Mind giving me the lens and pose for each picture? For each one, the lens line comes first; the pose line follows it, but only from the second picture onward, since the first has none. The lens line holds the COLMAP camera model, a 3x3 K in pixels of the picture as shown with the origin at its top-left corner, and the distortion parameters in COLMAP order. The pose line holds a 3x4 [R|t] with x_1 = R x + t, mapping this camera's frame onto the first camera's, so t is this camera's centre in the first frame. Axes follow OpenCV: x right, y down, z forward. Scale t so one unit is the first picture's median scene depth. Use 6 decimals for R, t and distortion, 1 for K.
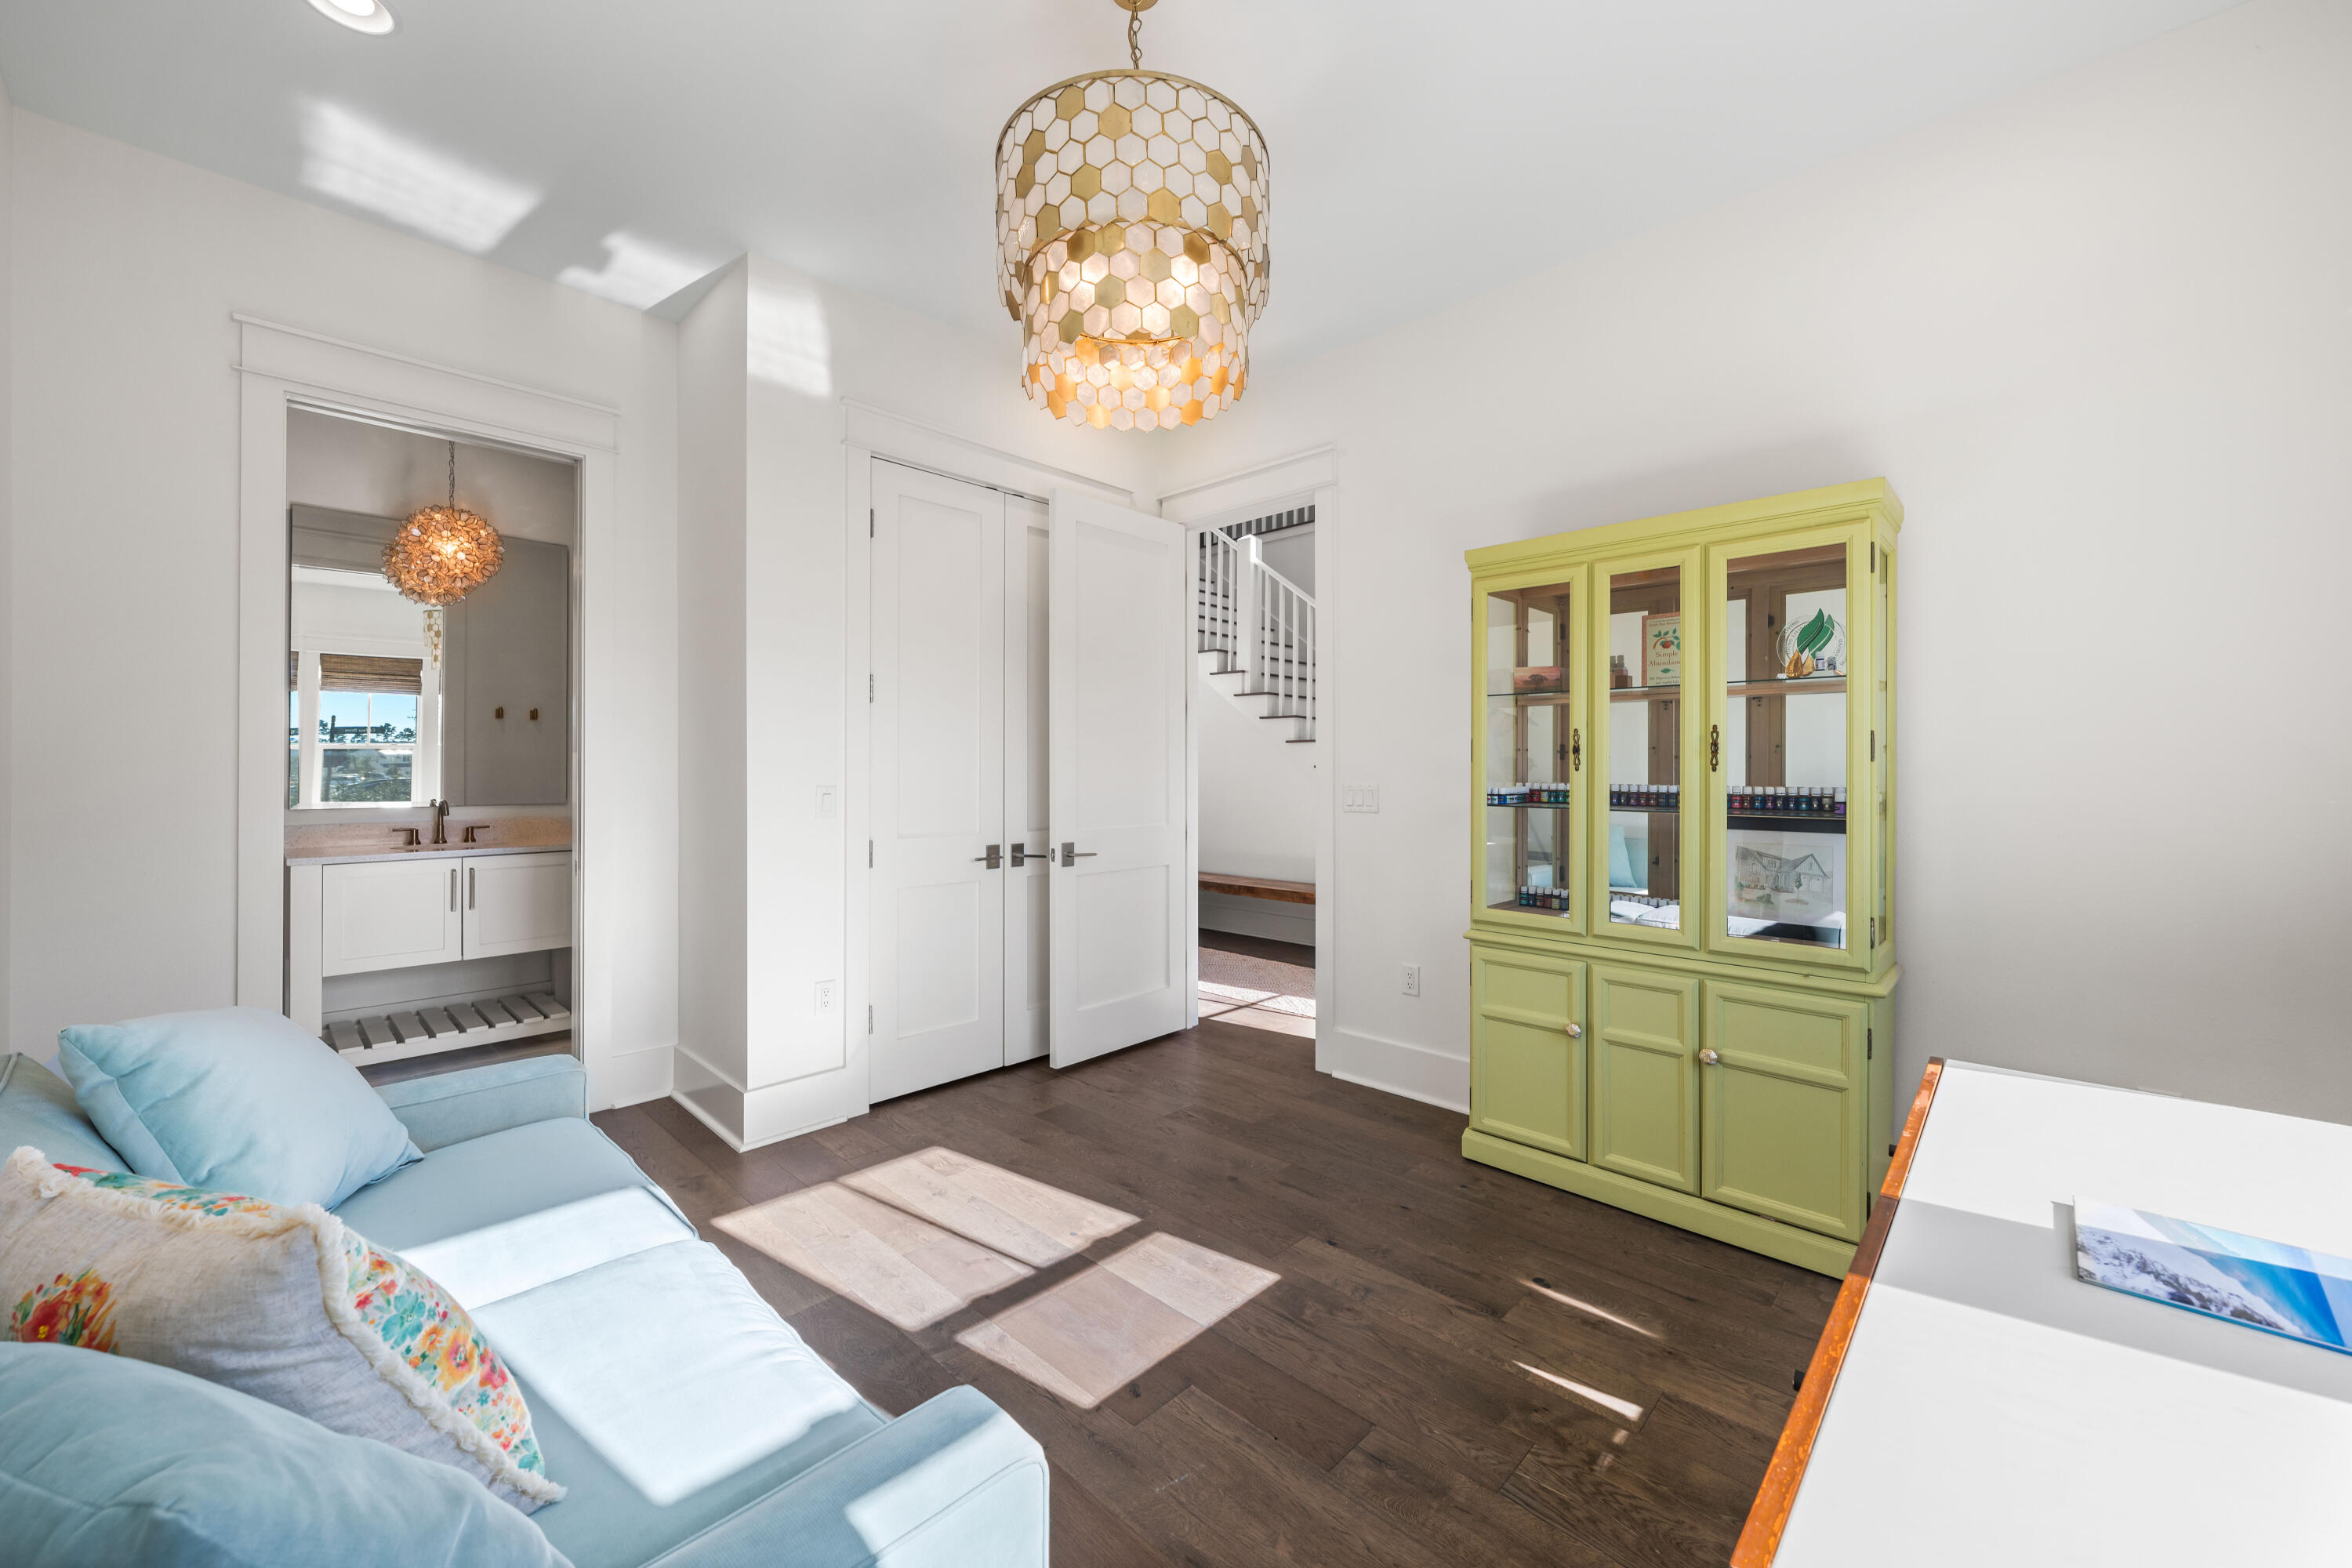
lens RADIAL K [[913.8, 0, 1172.1], [0, 913.8, 789.5], [0, 0, 1]] dist [0.037712, 0.000046]
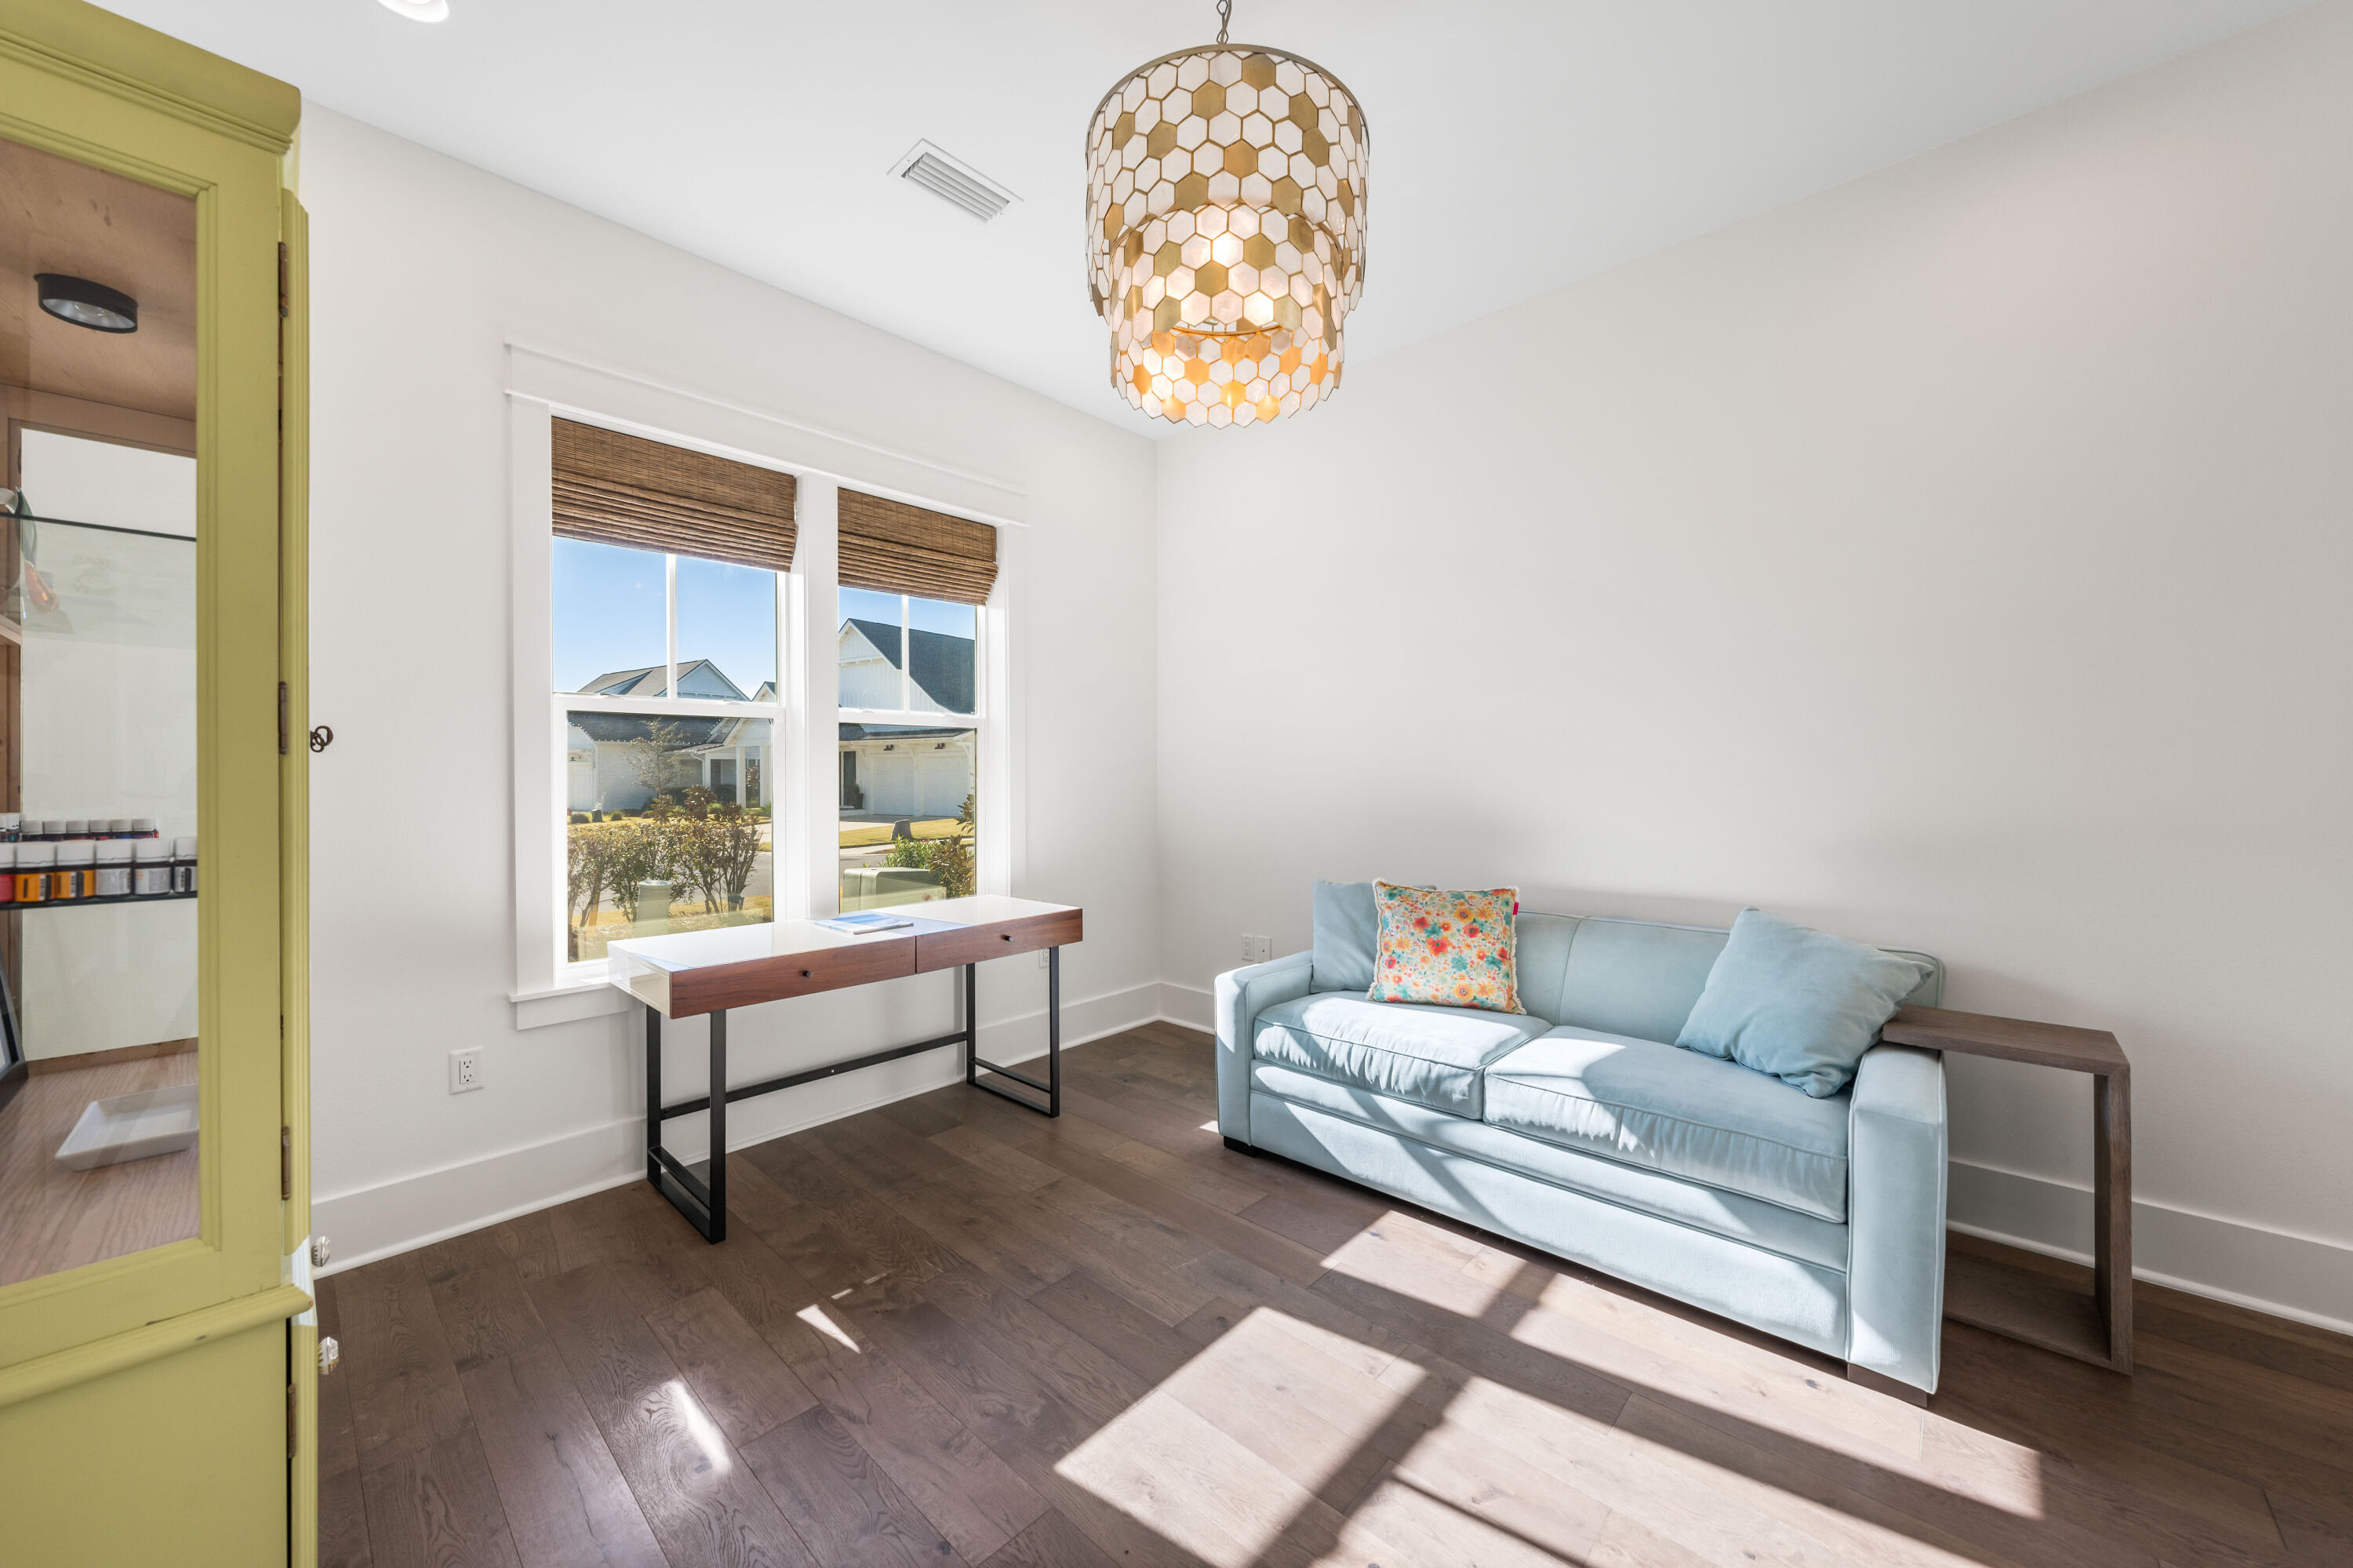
lens RADIAL K [[854.1, 0, 1176.5], [0, 854.1, 784.0], [0, 0, 1]] dist [0.000016, -0.000001]
pose [[-0.999534, 0.005208, -0.030074, 0.040151], [0.005123, 0.999983, 0.002871, -0.011582], [0.030088, 0.002716, -0.999544, 1.834698]]
